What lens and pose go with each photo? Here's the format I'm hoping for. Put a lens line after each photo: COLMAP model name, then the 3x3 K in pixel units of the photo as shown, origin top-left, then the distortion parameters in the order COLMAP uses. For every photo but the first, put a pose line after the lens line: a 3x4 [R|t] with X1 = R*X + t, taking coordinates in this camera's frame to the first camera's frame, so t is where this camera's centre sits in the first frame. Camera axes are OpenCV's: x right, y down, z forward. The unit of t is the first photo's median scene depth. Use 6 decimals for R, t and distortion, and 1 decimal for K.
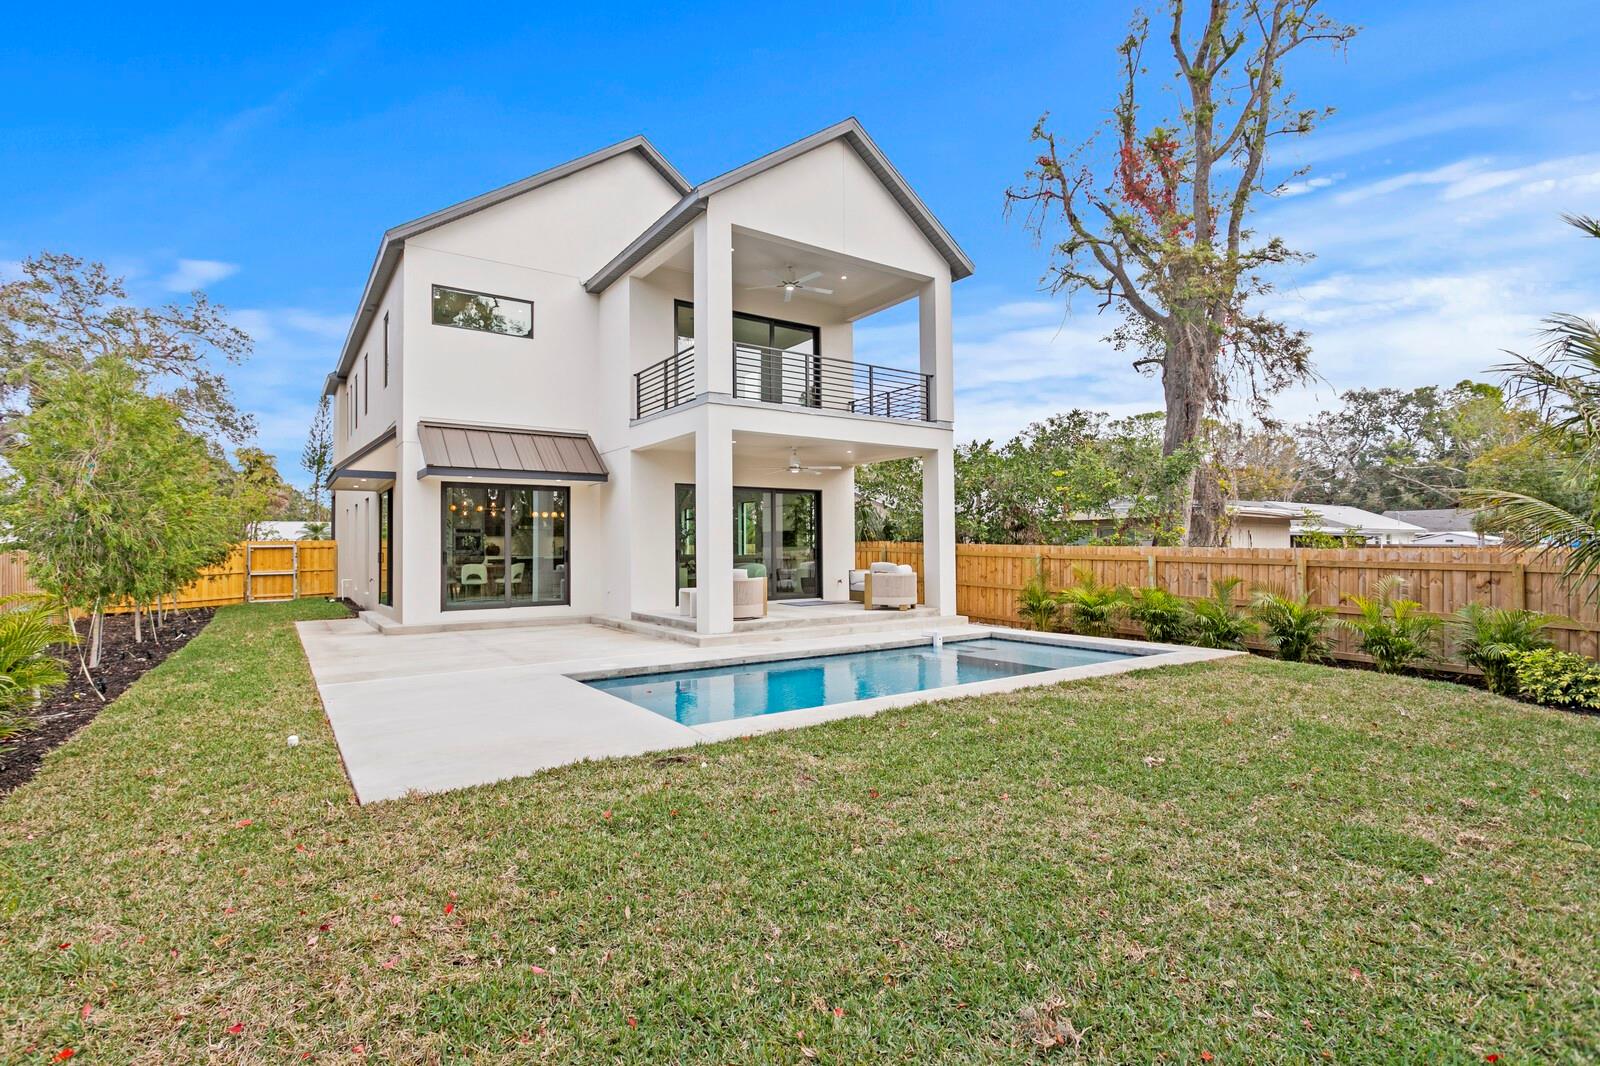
lens RADIAL K [[758.7, 0, 783.5], [0, 758.7, 527.8], [0, 0, 1]] dist [0.001871, 0.000951]
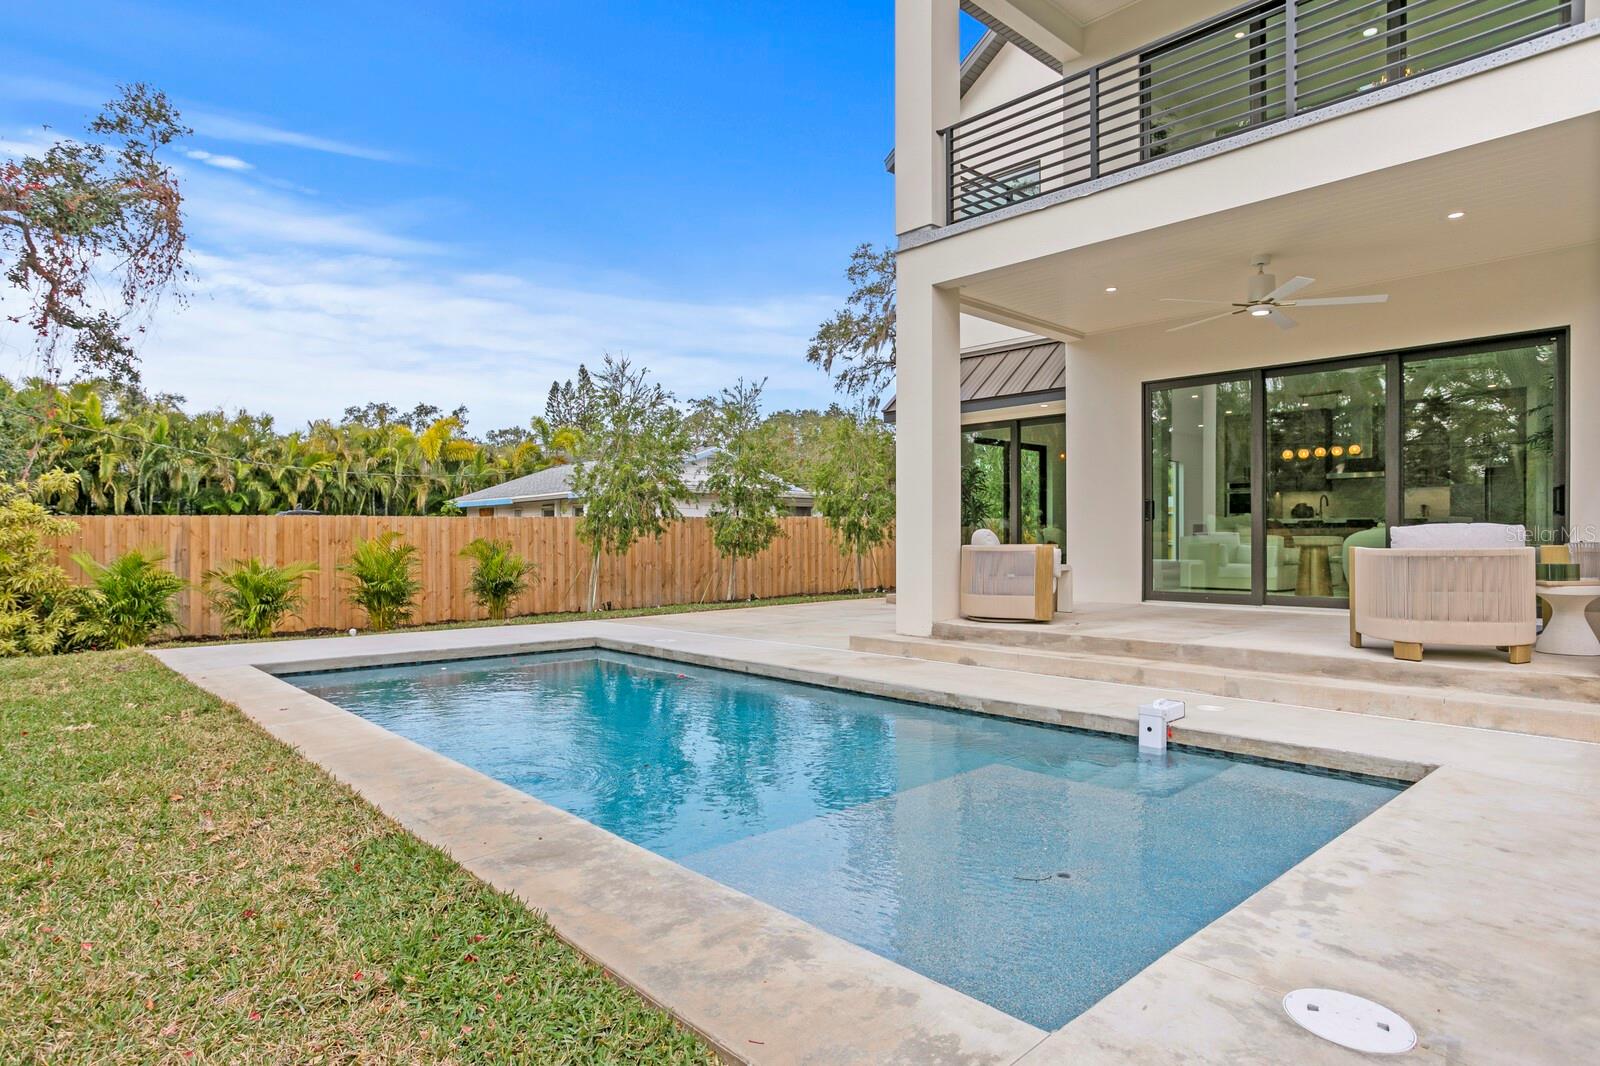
lens RADIAL K [[907.9, 0, 800.0], [0, 907.9, 533.0], [0, 0, 1]] dist [0.002510, 0.003207]
pose [[0.154418, 0.002927, -0.988001, 0.488571], [0.030152, 0.999516, 0.007674, 0.040528], [0.987545, -0.030975, 0.154255, 0.646826]]
